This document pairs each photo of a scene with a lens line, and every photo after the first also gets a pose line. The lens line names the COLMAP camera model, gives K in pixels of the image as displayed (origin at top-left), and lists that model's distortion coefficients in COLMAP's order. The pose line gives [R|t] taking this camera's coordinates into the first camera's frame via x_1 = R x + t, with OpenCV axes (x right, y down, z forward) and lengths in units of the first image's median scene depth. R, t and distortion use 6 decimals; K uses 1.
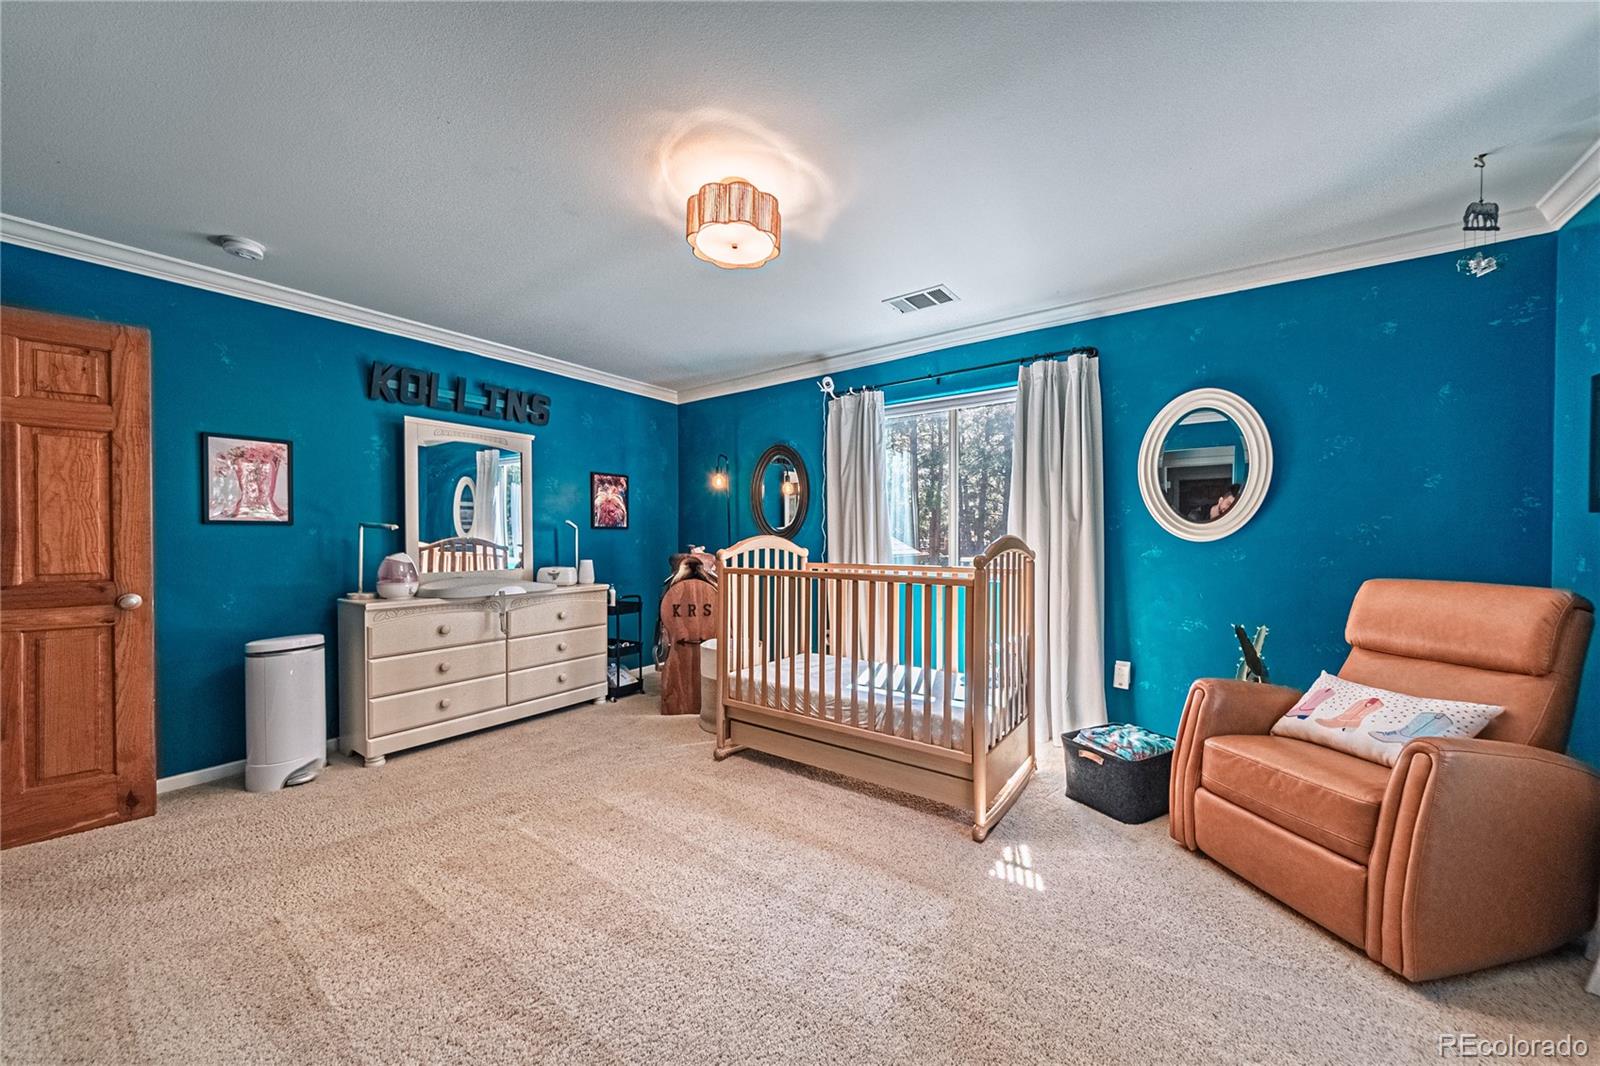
lens RADIAL K [[582.1, 0, 800.0], [0, 582.1, 533.0], [0, 0, 1]] dist [-0.000358, -0.000061]
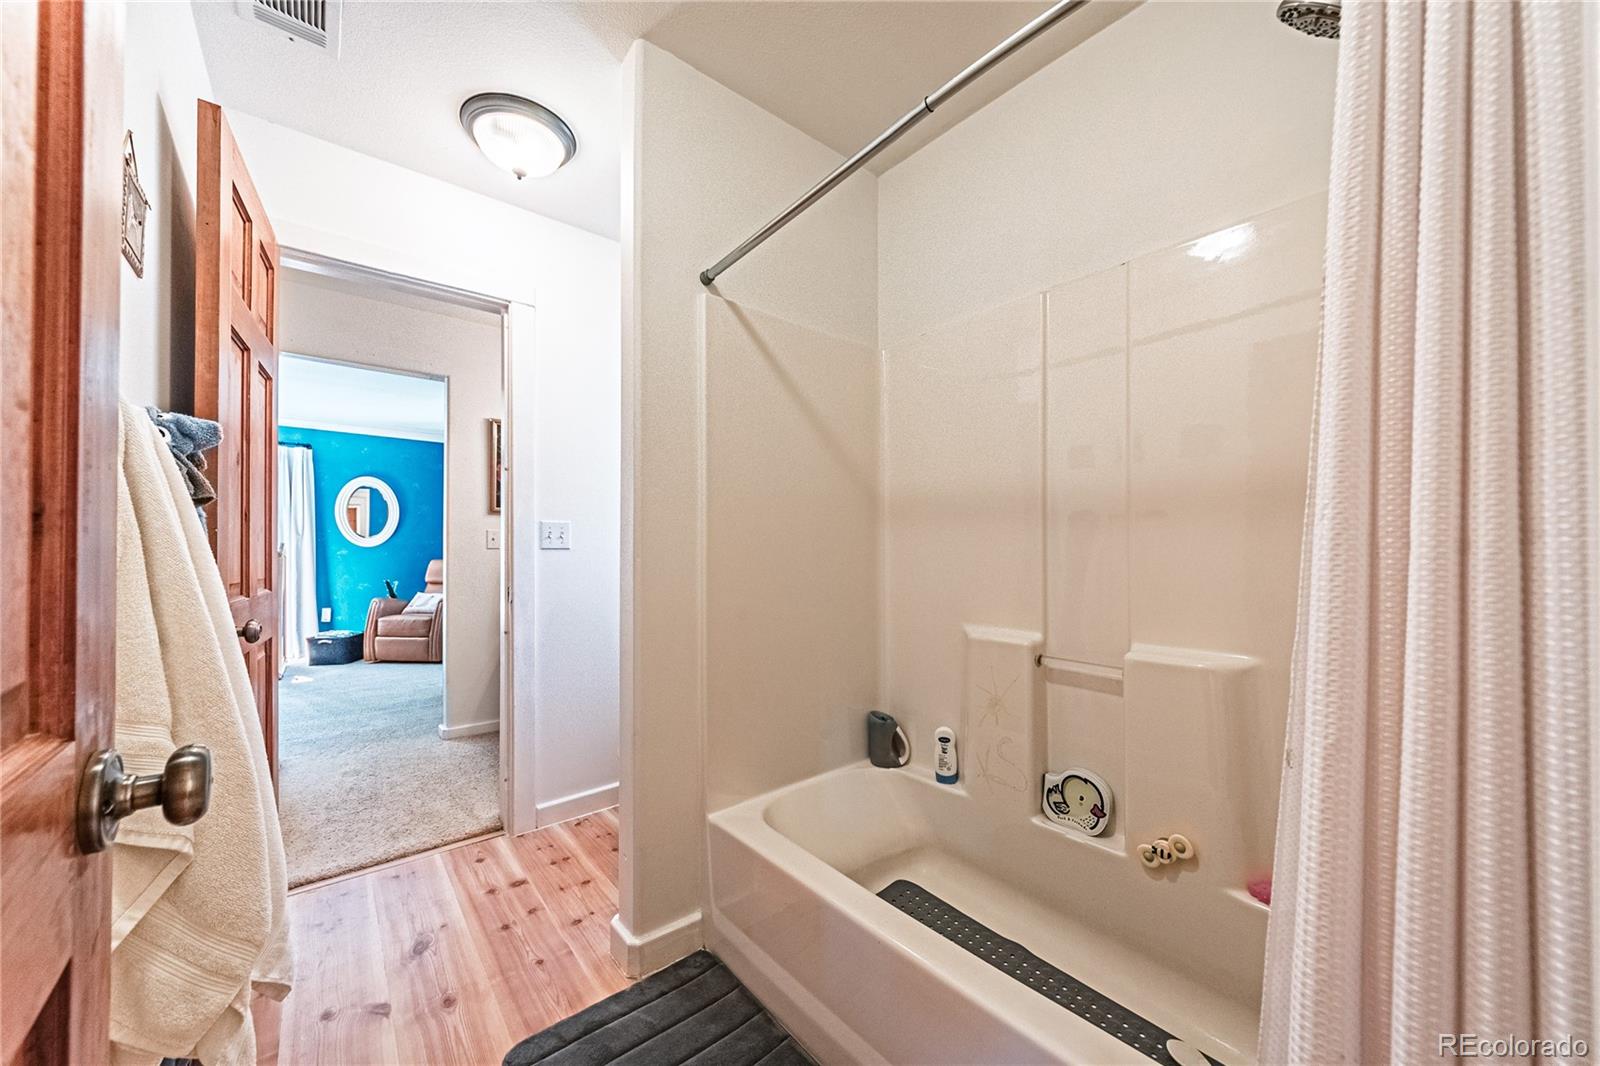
lens RADIAL K [[582.1, 0, 800.0], [0, 582.1, 533.0], [0, 0, 1]] dist [-0.000358, -0.000061]
pose [[0.254345, 0.011944, 0.967040, -1.018808], [0.012075, 0.999807, -0.015525, 0.019817], [-0.967038, 0.015625, 0.254152, -1.132308]]
